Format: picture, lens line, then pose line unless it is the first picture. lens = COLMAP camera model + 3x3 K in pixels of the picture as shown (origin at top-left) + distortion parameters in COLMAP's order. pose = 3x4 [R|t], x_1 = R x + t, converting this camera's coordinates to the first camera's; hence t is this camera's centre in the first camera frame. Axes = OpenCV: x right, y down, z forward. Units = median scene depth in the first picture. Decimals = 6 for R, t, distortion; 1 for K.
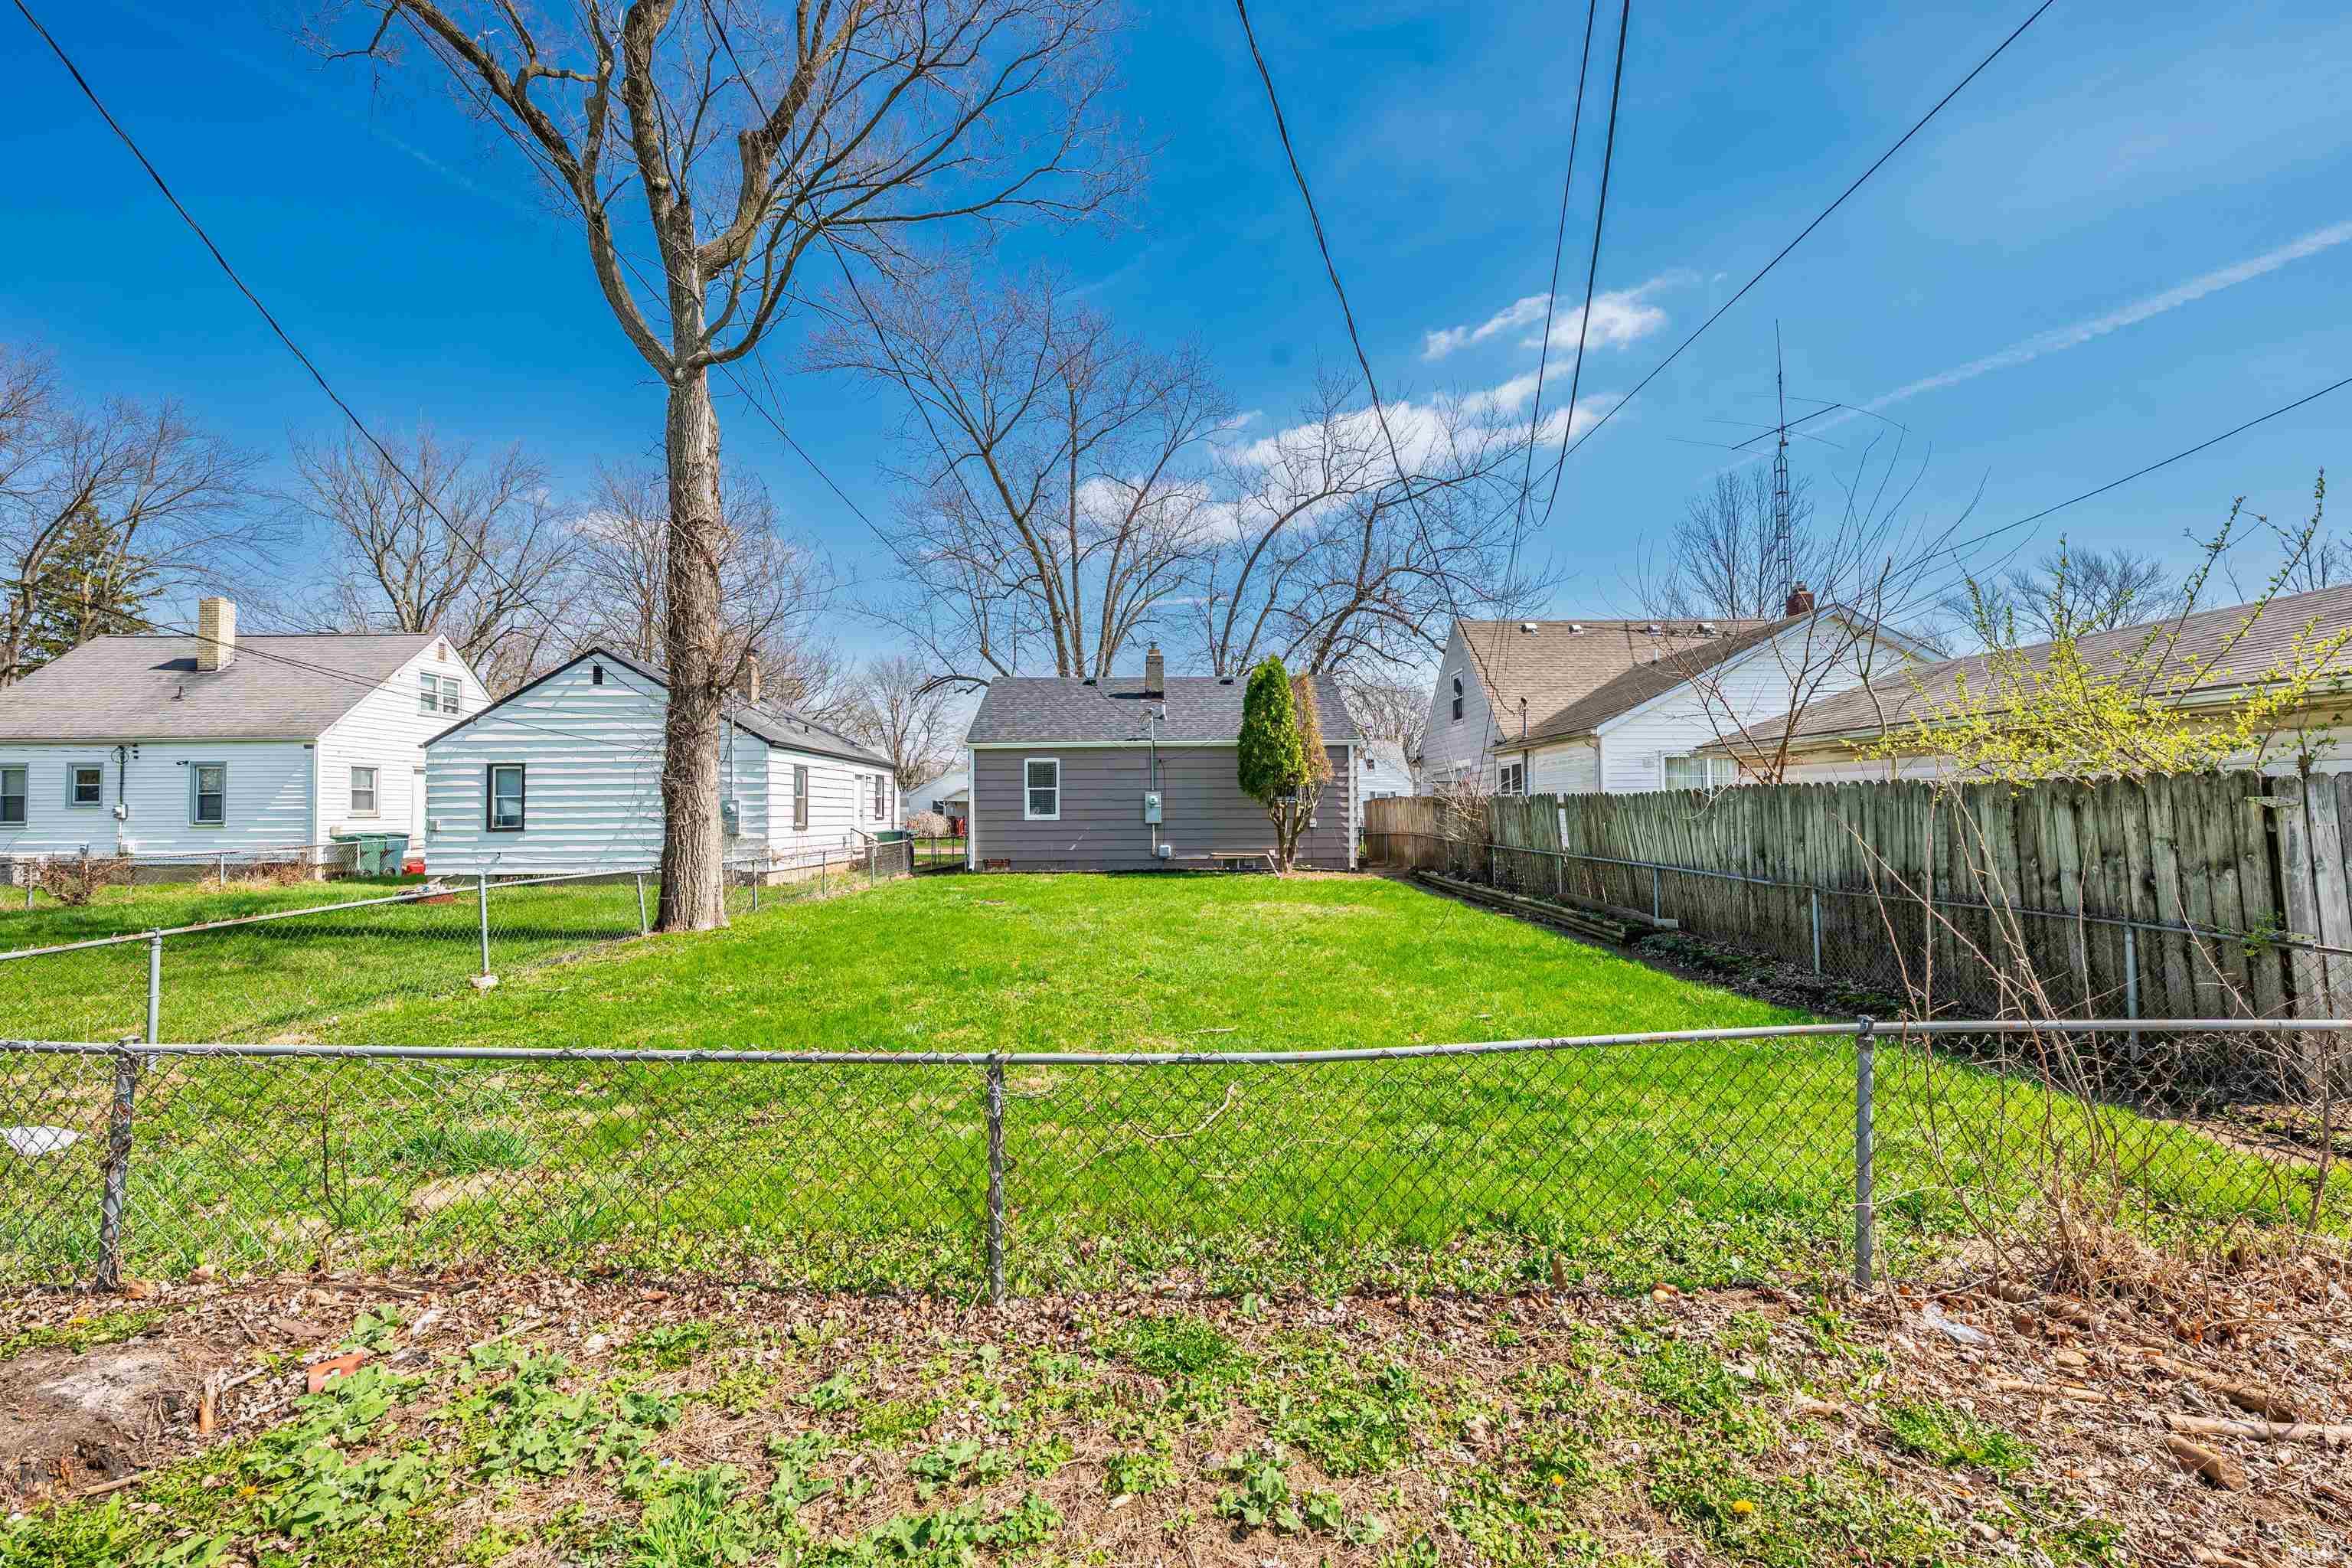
lens RADIAL K [[956.6, 0, 1174.7], [0, 956.6, 788.6], [0, 0, 1]] dist [-0.000965, -0.000225]
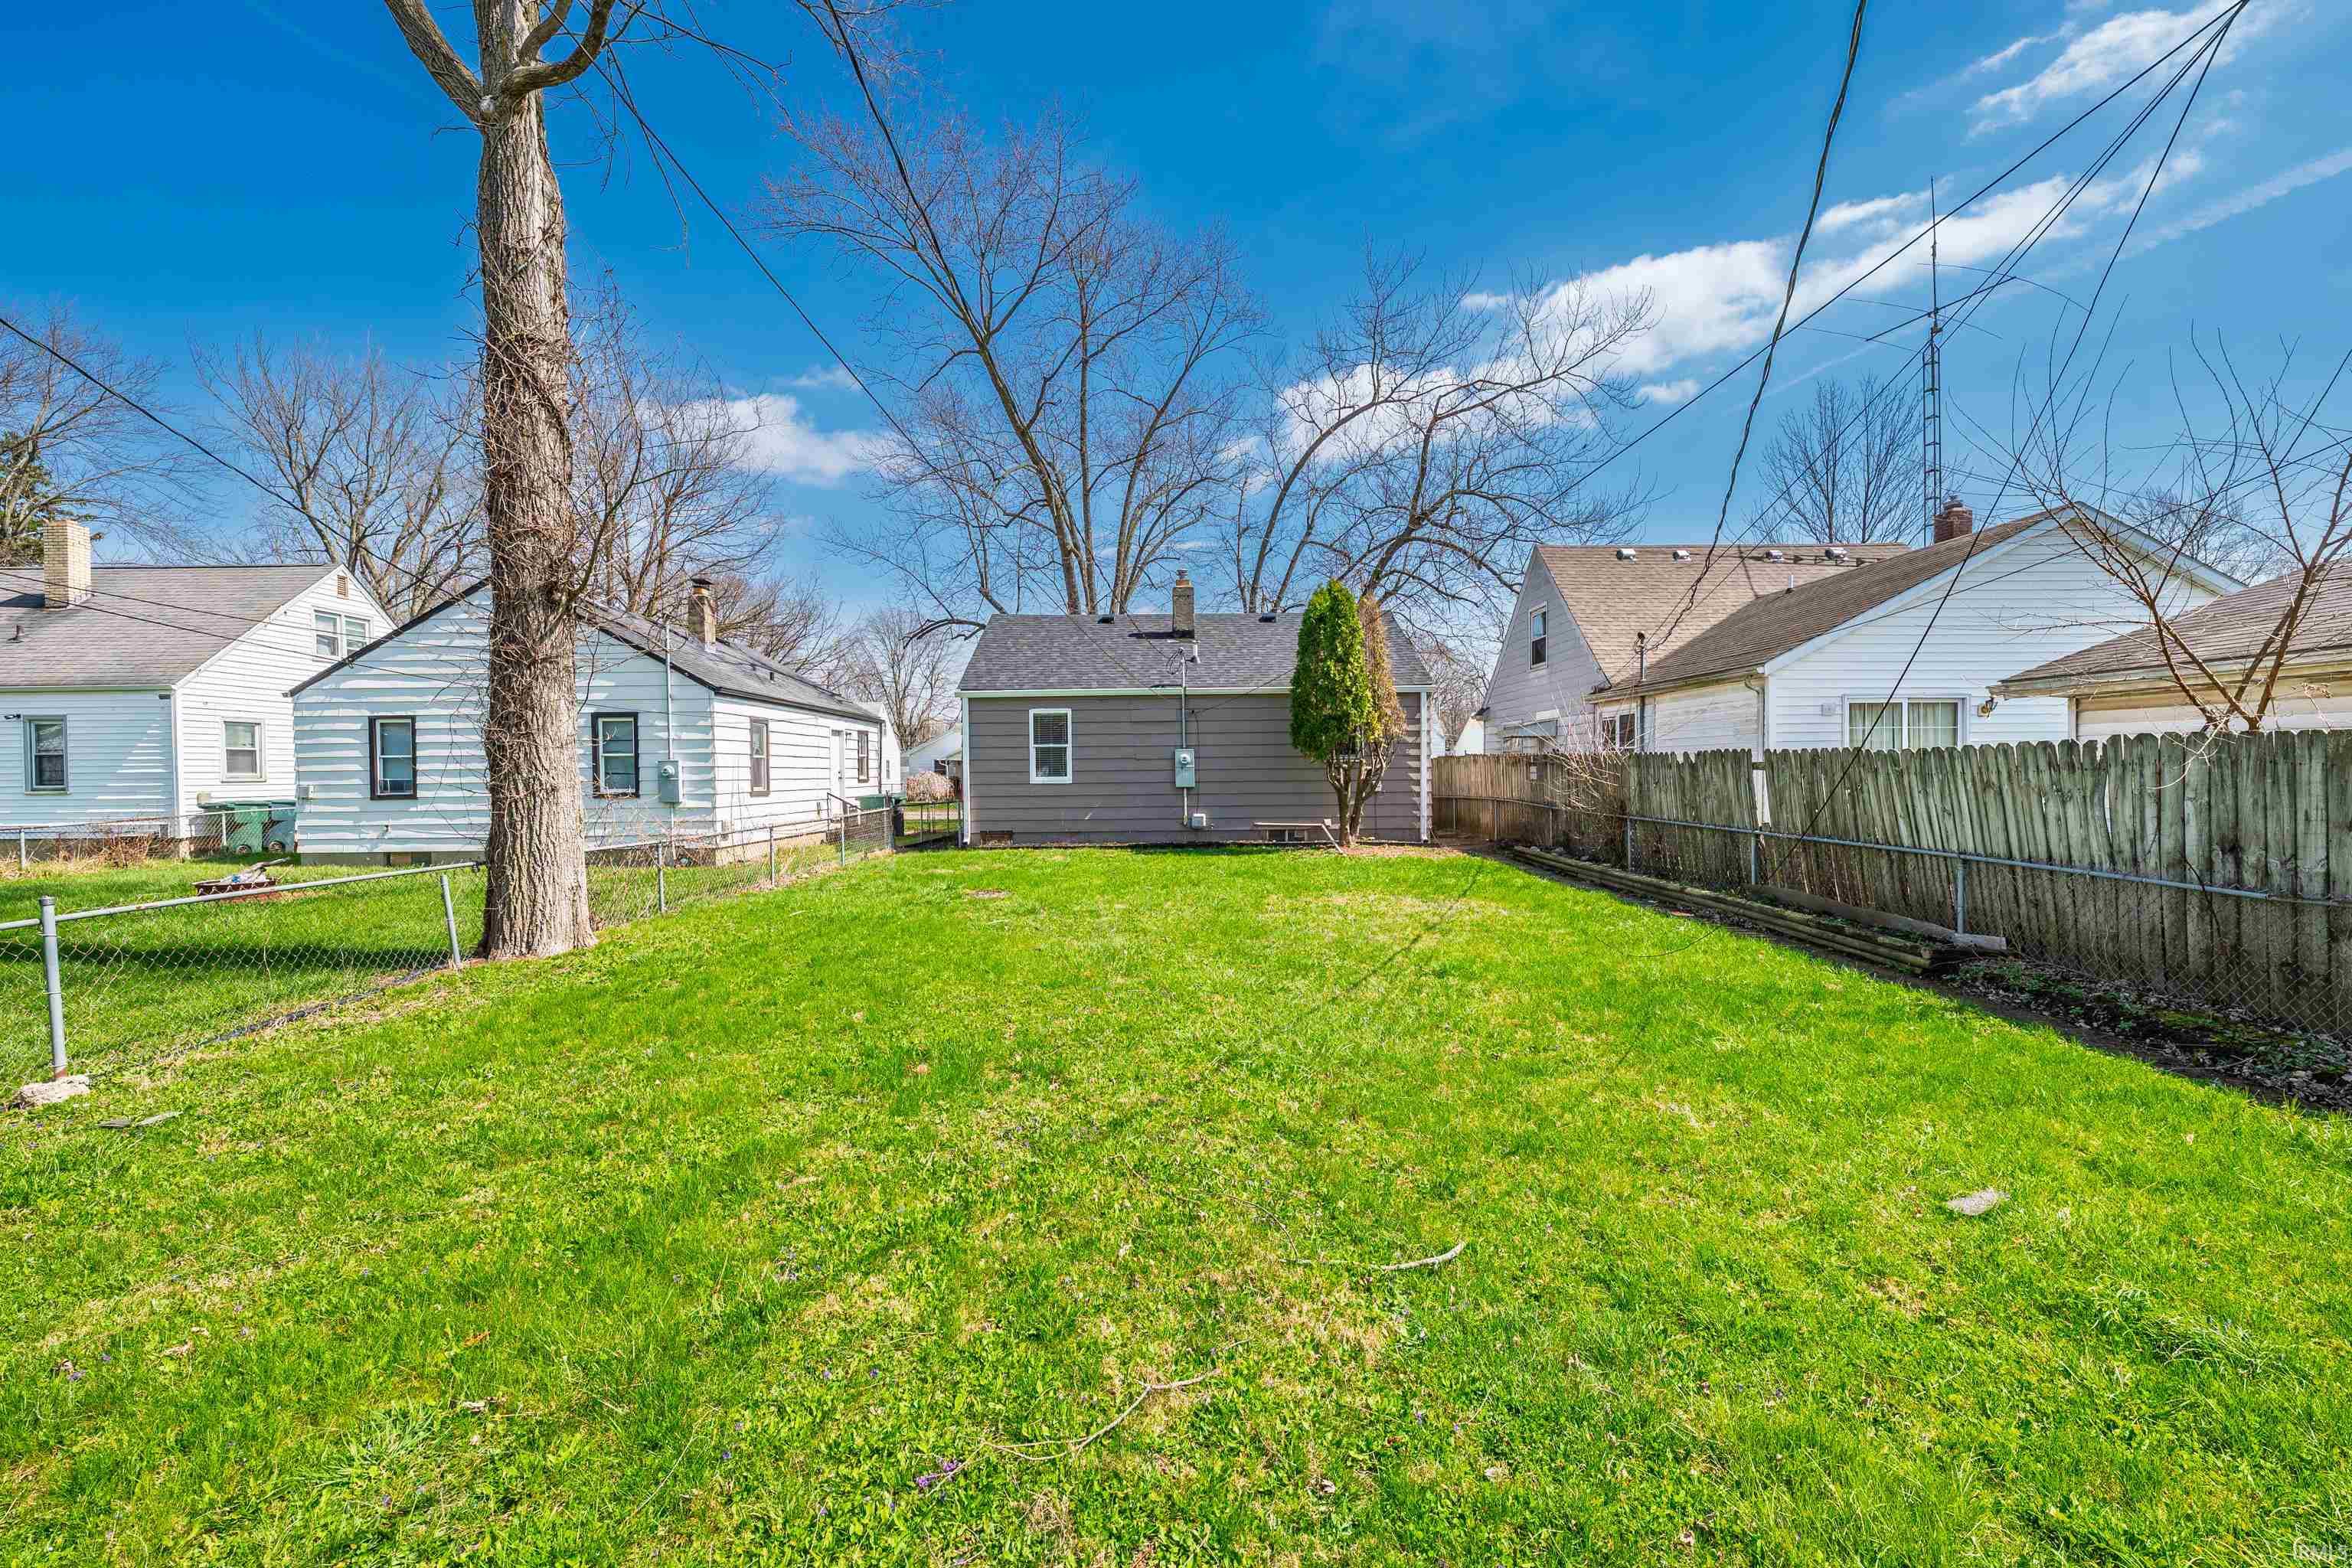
lens RADIAL K [[956.6, 0, 1174.7], [0, 956.6, 788.6], [0, 0, 1]] dist [-0.000965, -0.000225]
pose [[0.999961, -0.001977, -0.008658, -0.024512], [0.002350, 0.999060, 0.043295, 0.001600], [0.008564, -0.043314, 0.999025, 0.174922]]
